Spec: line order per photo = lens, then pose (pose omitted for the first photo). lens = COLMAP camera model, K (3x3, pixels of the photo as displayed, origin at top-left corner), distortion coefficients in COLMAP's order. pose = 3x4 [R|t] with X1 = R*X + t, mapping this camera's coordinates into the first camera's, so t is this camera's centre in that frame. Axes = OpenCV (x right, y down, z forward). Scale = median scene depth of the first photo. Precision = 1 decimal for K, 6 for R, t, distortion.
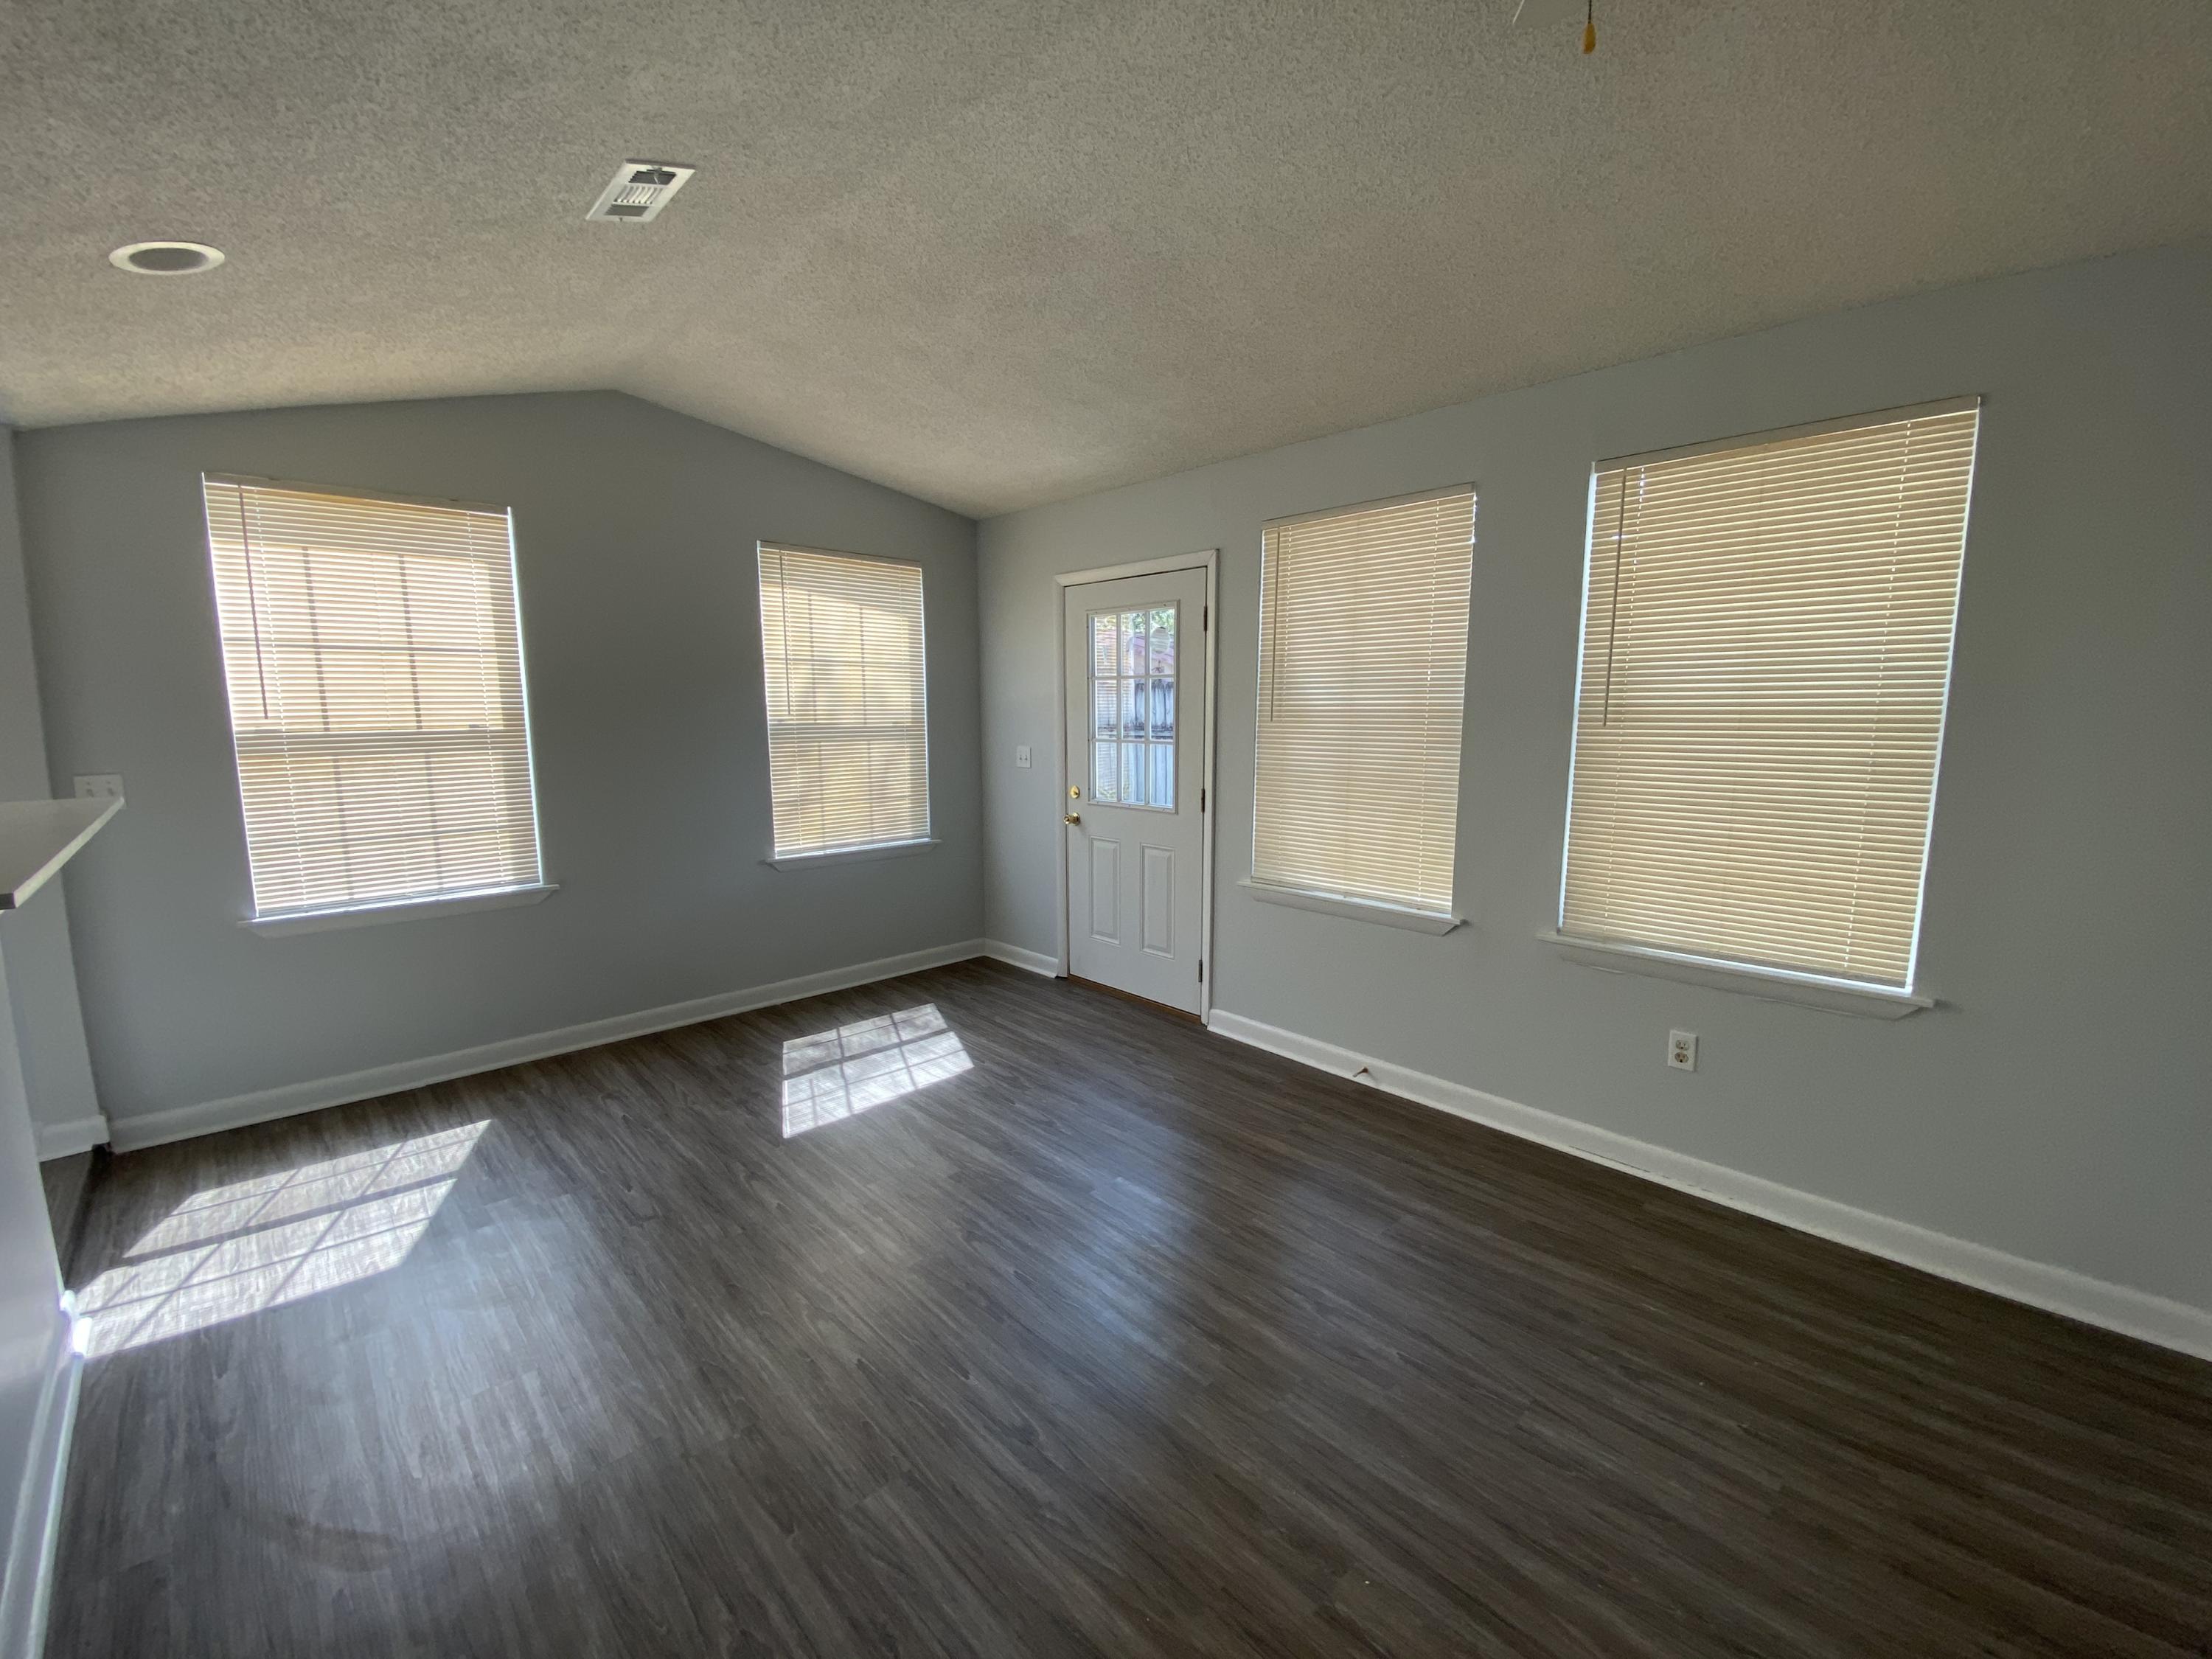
lens RADIAL K [[894.2, 0, 1102.8], [0, 894.2, 825.2], [0, 0, 1]] dist [0.050866, -0.039621]
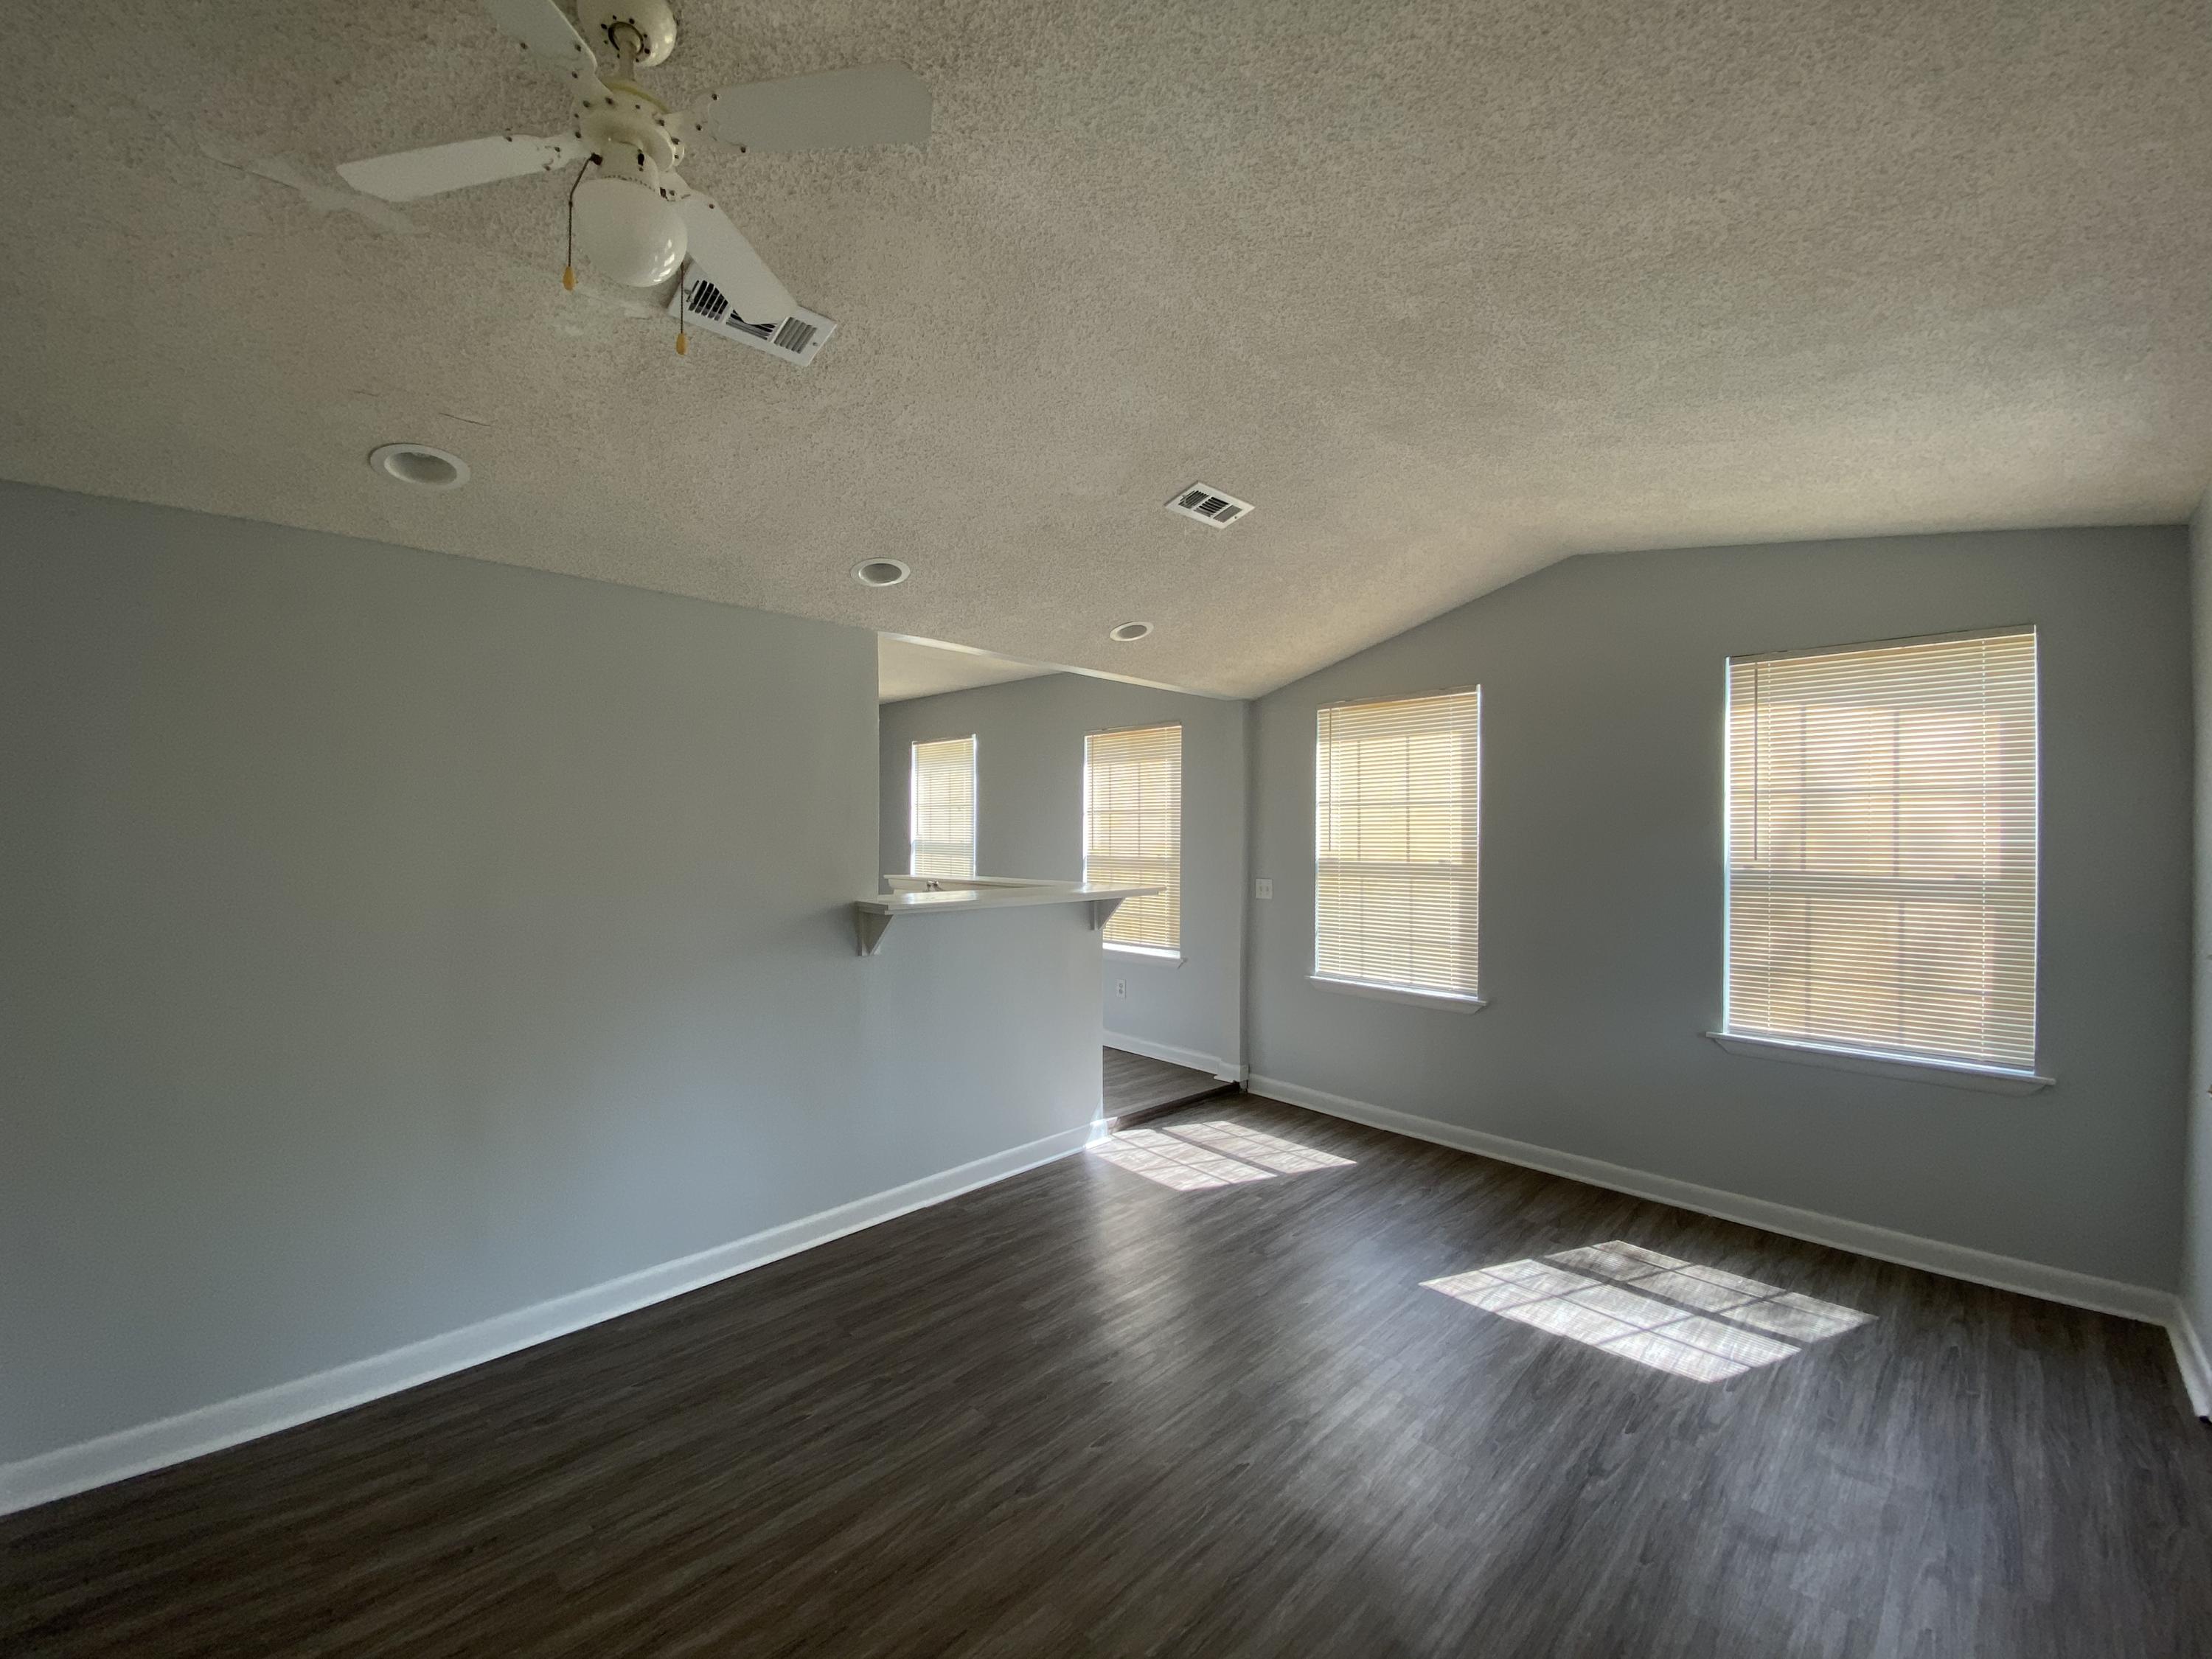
lens RADIAL K [[894.2, 0, 1102.8], [0, 894.2, 825.2], [0, 0, 1]] dist [0.050866, -0.039621]
pose [[0.025444, -0.011027, -0.999615, 0.556511], [-0.140078, 0.990034, -0.014487, -0.074923], [0.989814, 0.140393, 0.023646, 0.501052]]
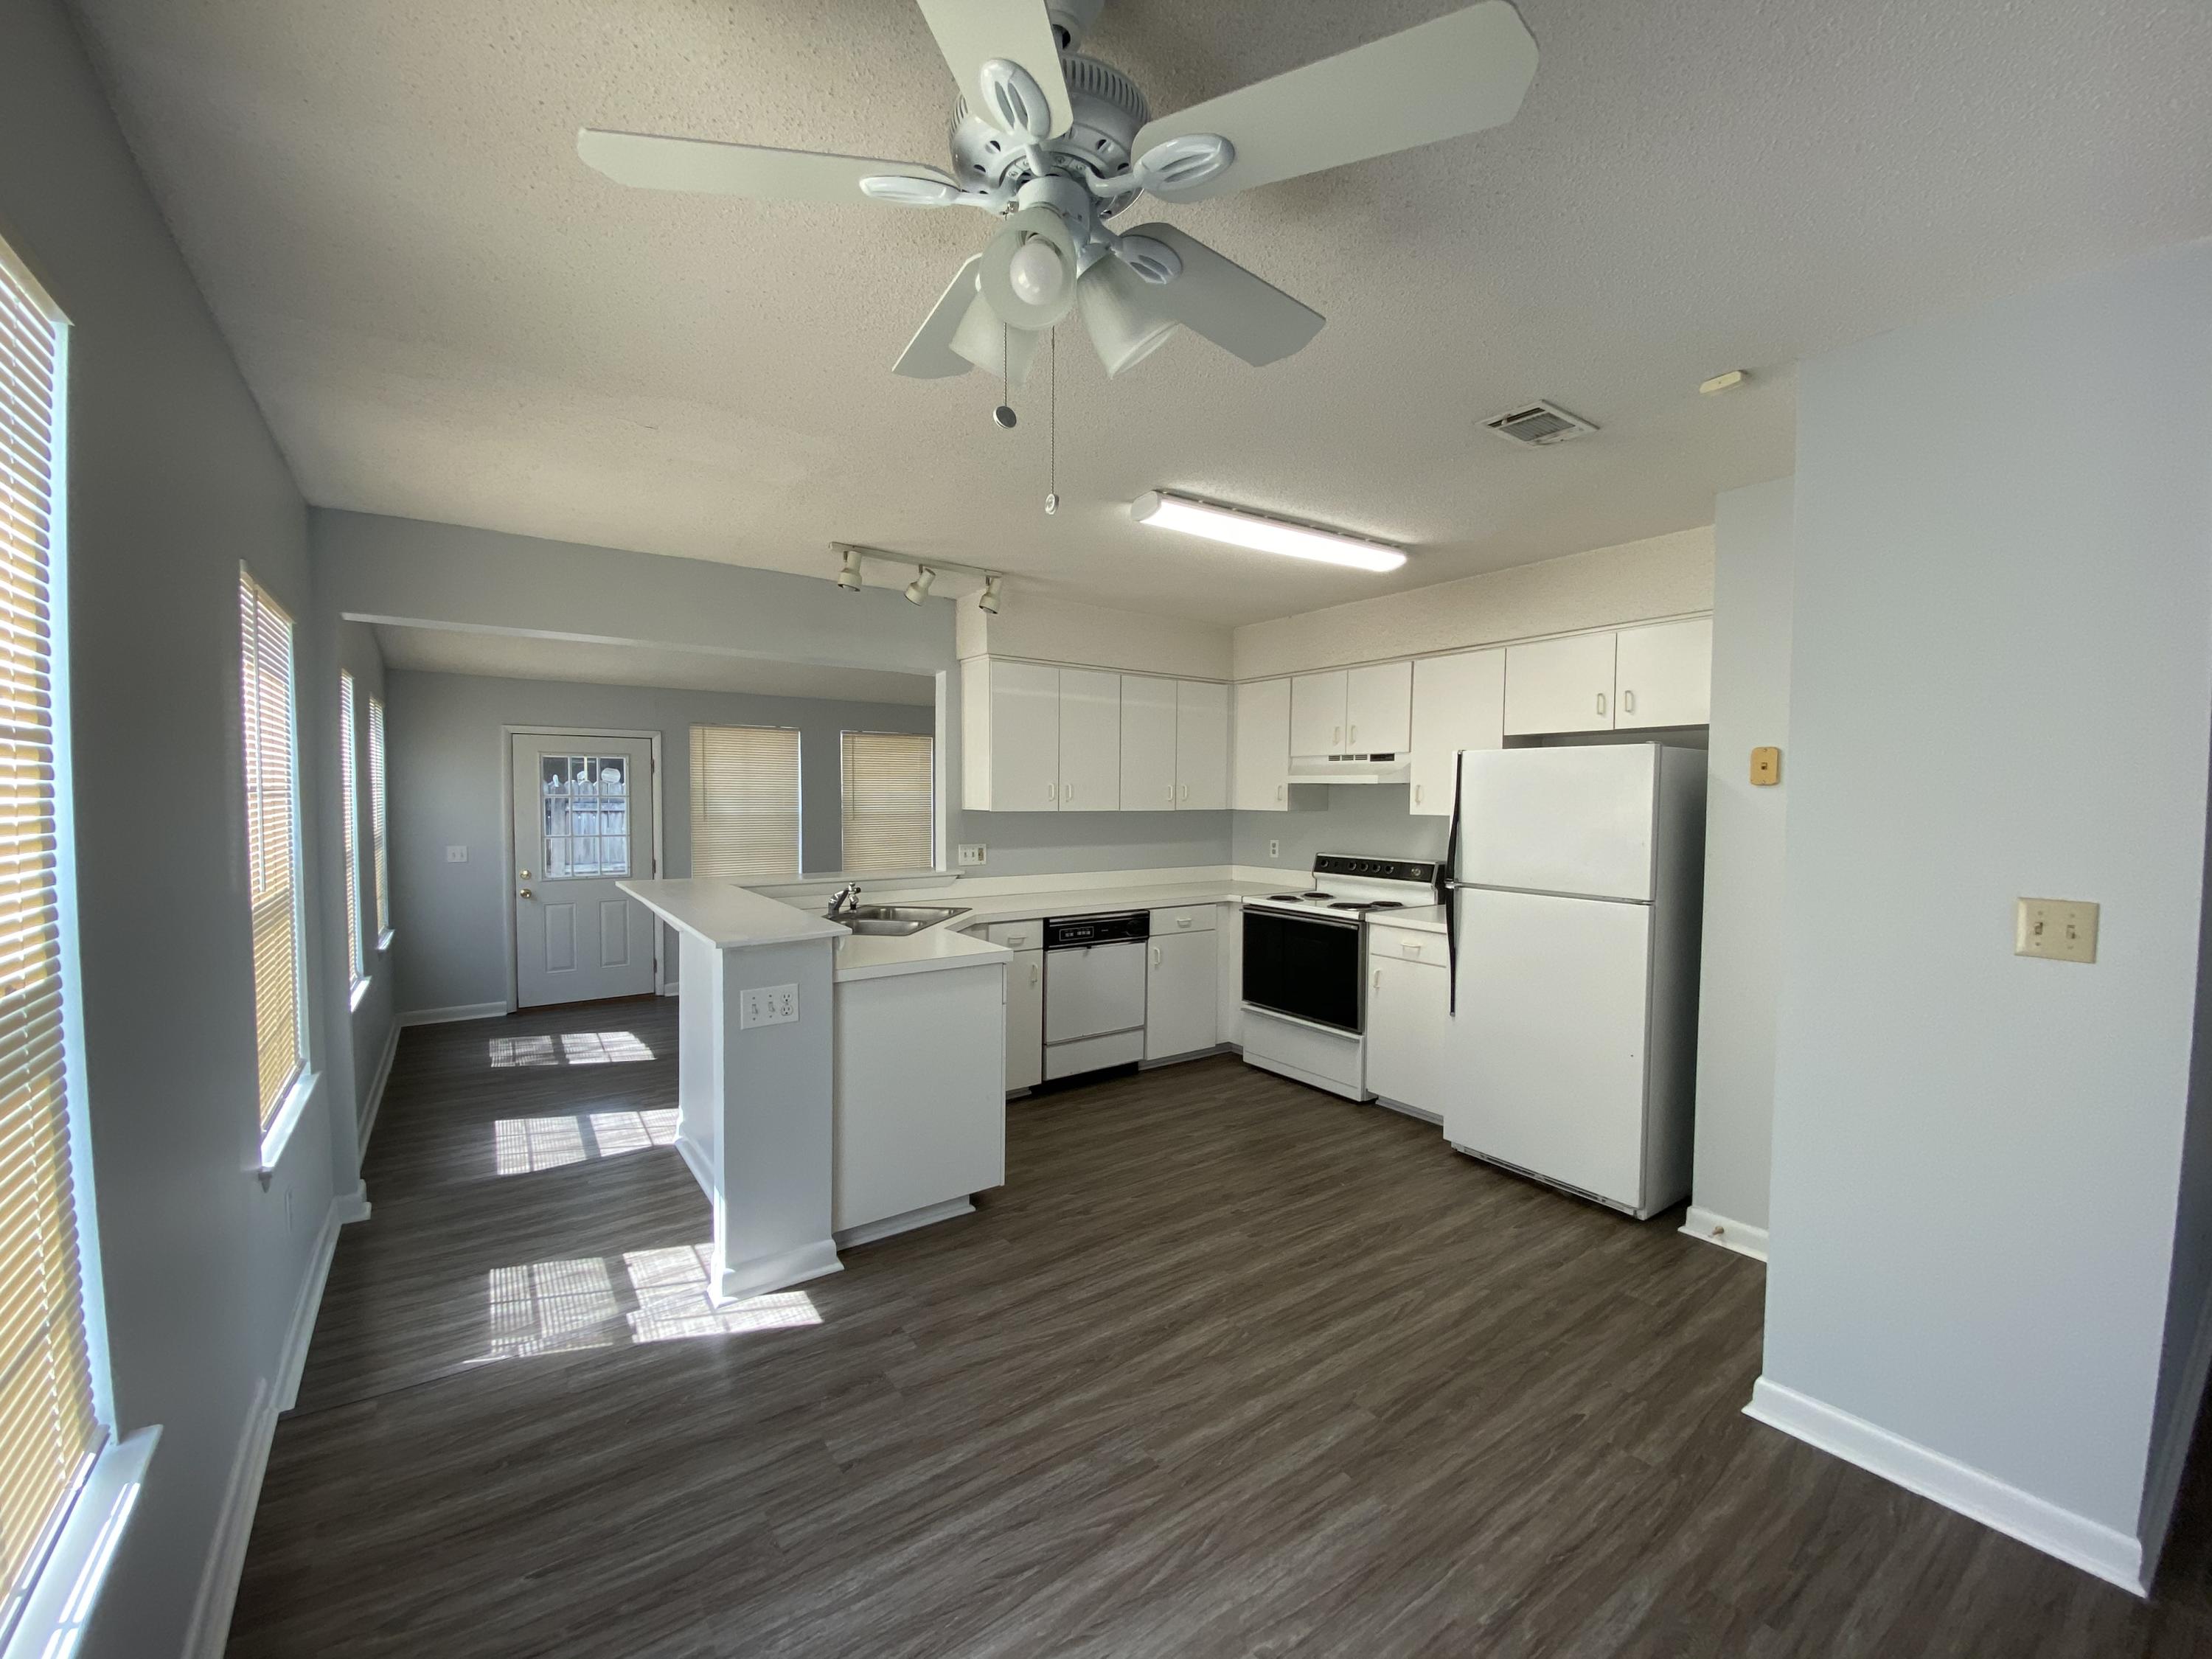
lens RADIAL K [[894.2, 0, 1102.8], [0, 894.2, 825.2], [0, 0, 1]] dist [0.050866, -0.039621]
pose [[0.147432, -0.041780, 0.988189, -1.762597], [0.119248, 0.992570, 0.024174, -0.052225], [-0.981857, 0.114275, 0.151319, -0.185992]]
